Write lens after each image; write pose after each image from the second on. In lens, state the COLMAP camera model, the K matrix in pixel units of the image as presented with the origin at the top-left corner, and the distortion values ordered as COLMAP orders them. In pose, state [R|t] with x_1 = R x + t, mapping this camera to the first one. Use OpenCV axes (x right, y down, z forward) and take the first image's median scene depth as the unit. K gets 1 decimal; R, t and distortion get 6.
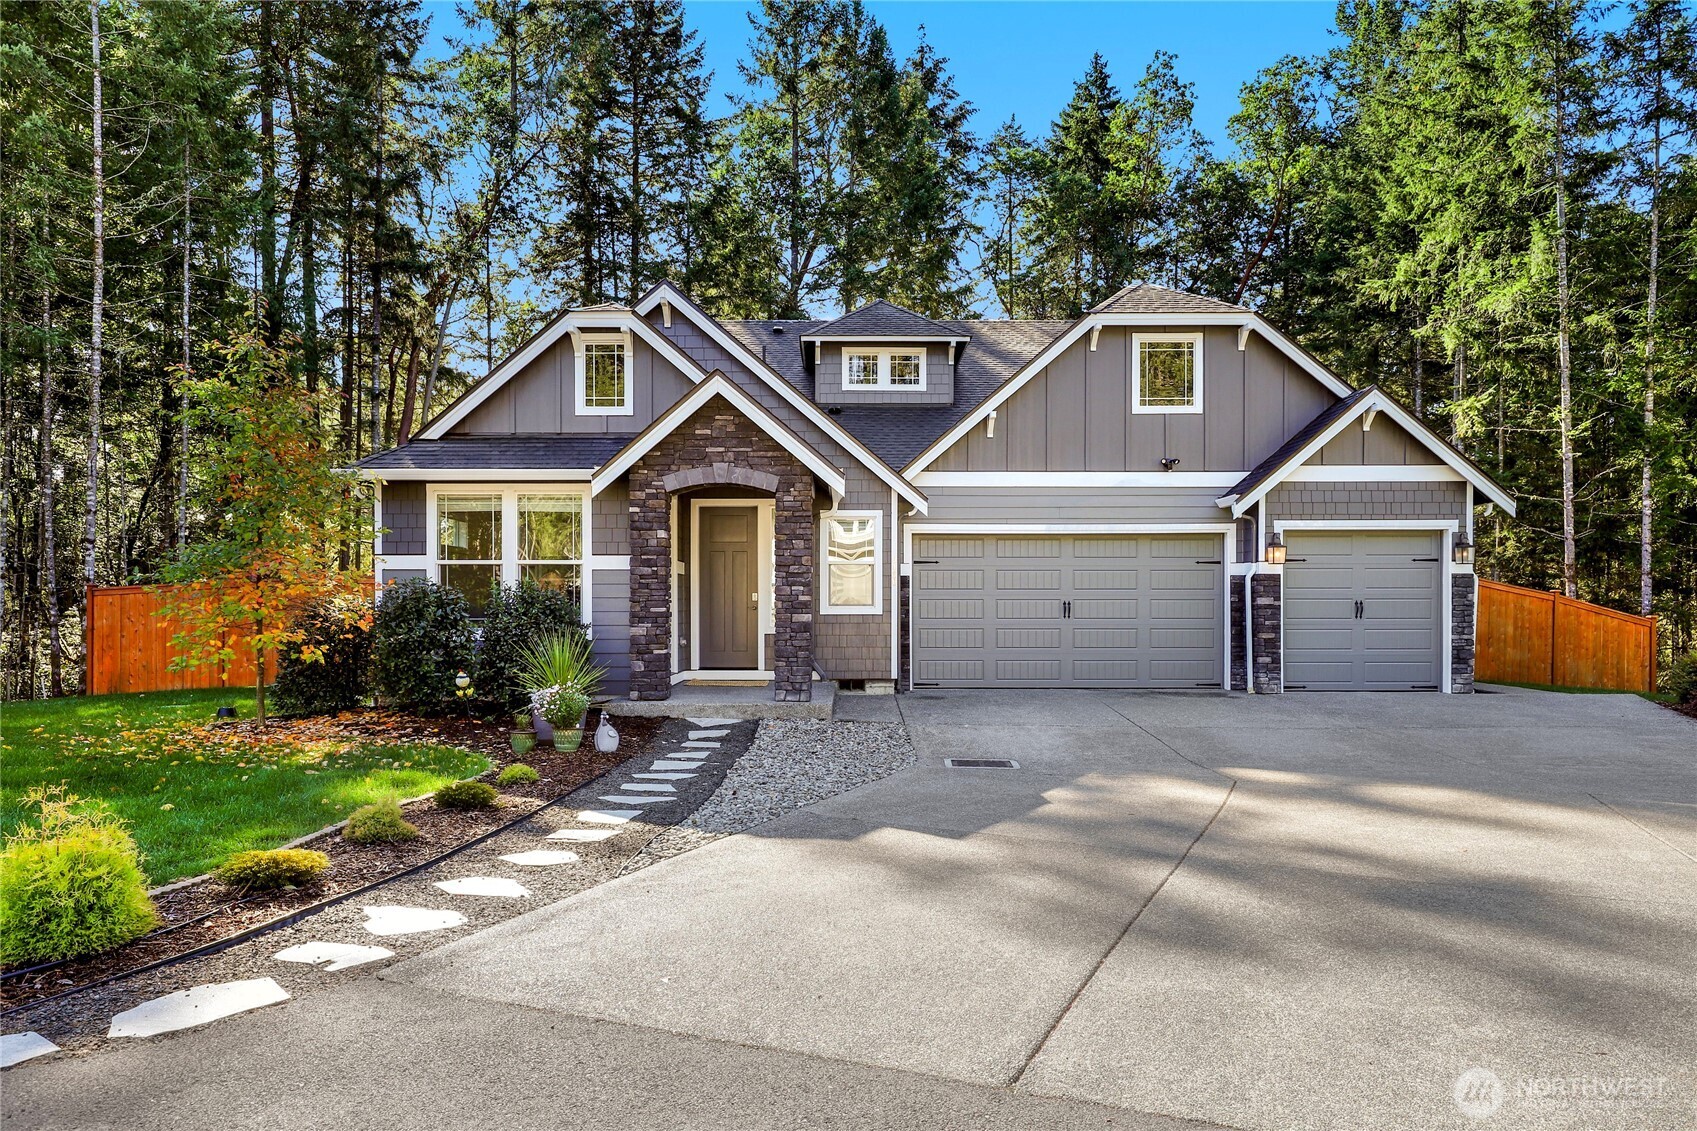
lens RADIAL K [[811.9, 0, 845.4], [0, 811.9, 593.7], [0, 0, 1]] dist [0.002801, 0.000451]
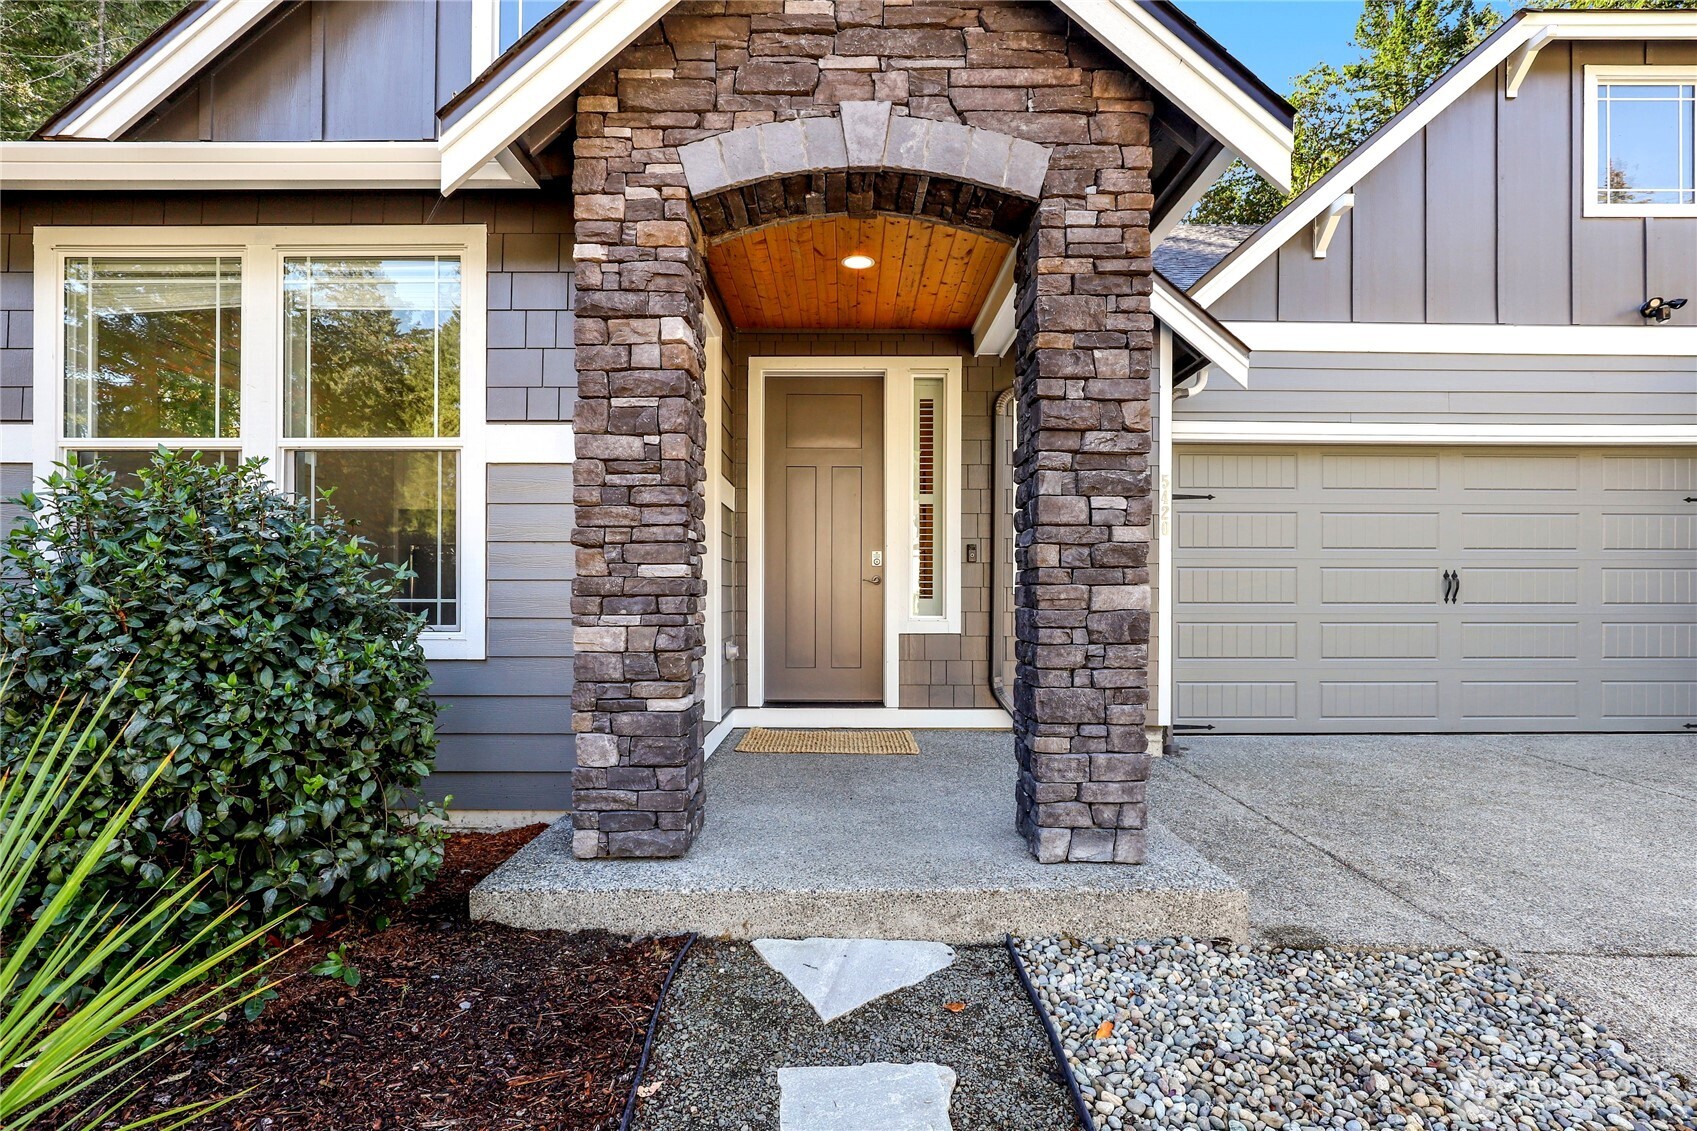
lens RADIAL K [[670.5, 0, 868.7], [0, 670.5, 579.9], [0, 0, 1]] dist [-0.002442, -0.000137]
pose [[0.999743, 0.001796, 0.022617, -0.128240], [-0.001591, 0.999958, -0.009061, 0.020696], [-0.022632, 0.009023, 0.999703, 0.603160]]
